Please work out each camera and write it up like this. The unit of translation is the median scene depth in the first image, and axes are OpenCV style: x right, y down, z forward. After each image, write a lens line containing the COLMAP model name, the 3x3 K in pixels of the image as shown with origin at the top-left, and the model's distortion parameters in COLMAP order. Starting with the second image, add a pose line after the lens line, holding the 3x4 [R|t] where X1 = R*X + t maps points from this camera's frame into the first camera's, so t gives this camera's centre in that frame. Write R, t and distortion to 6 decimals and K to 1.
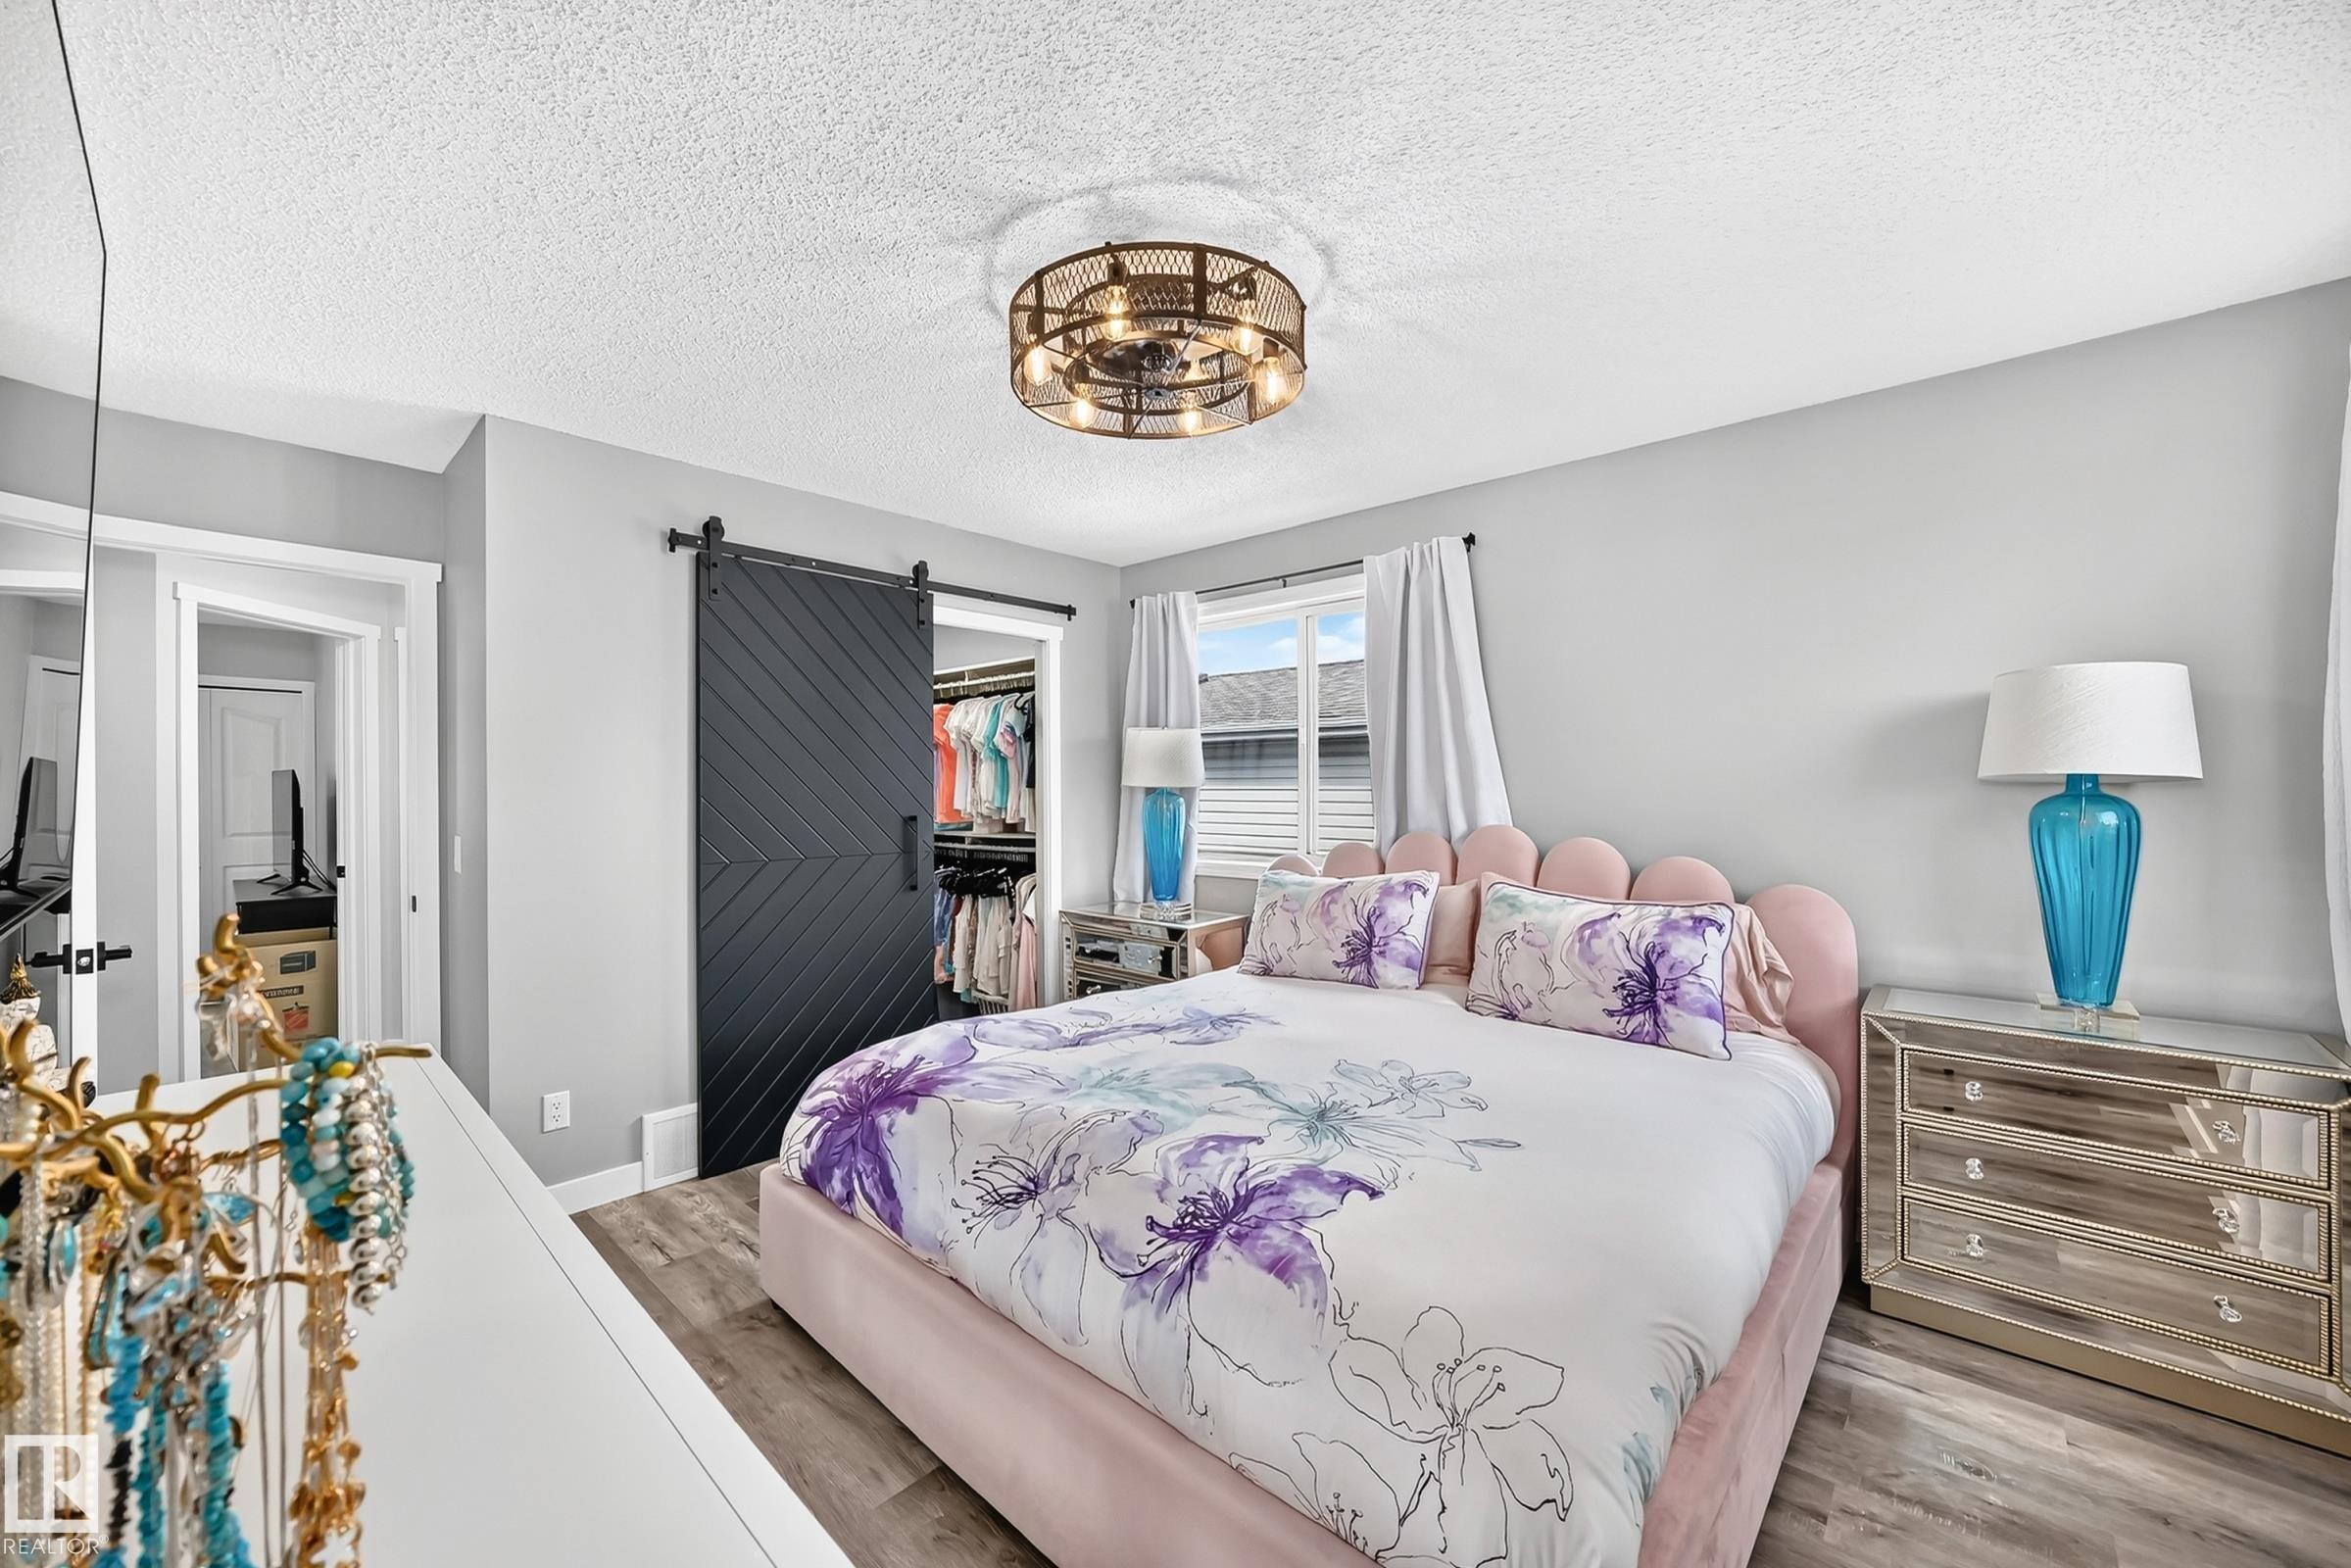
lens RADIAL K [[896.9, 0, 1171.4], [0, 896.9, 783.7], [0, 0, 1]] dist [-0.023916, 0.006392]
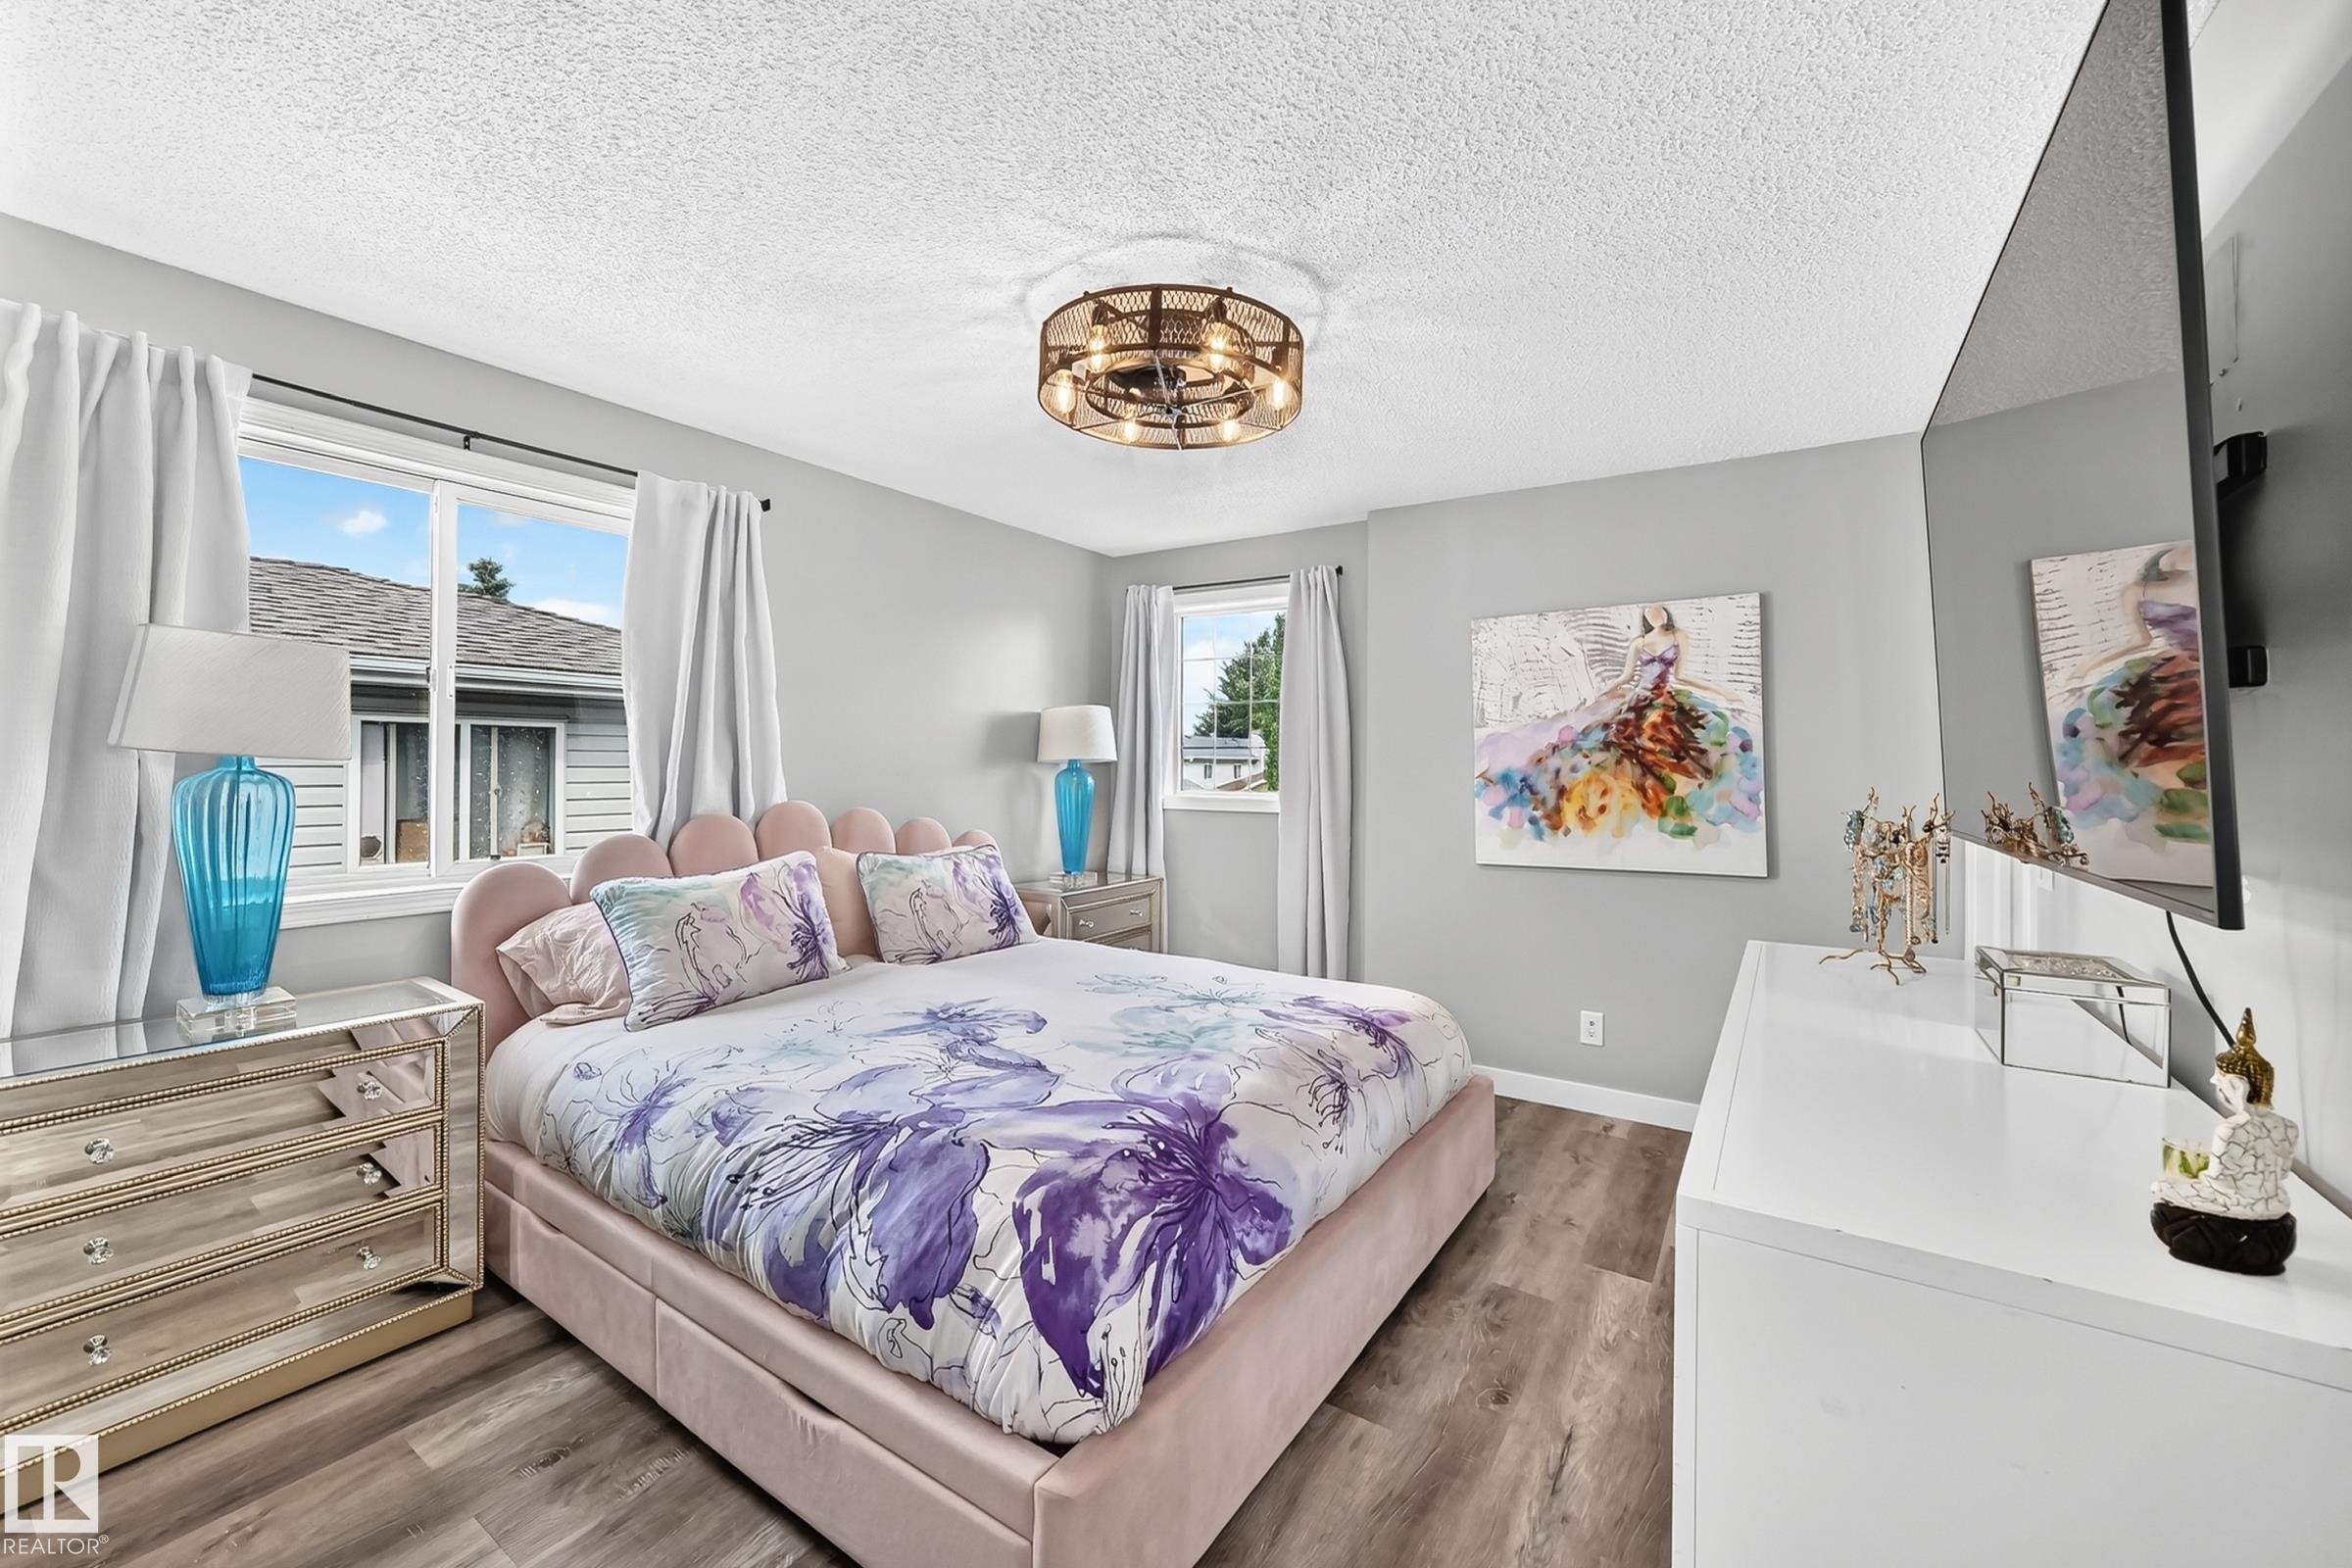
lens RADIAL K [[897.3, 0, 1174.1], [0, 897.3, 769.7], [0, 0, 1]] dist [-0.023916, 0.006392]
pose [[-0.130245, 0.000280, 0.991482, -0.925809], [-0.000143, 1.000000, -0.000301, 0.013993], [-0.991482, -0.000181, -0.130245, 0.952862]]
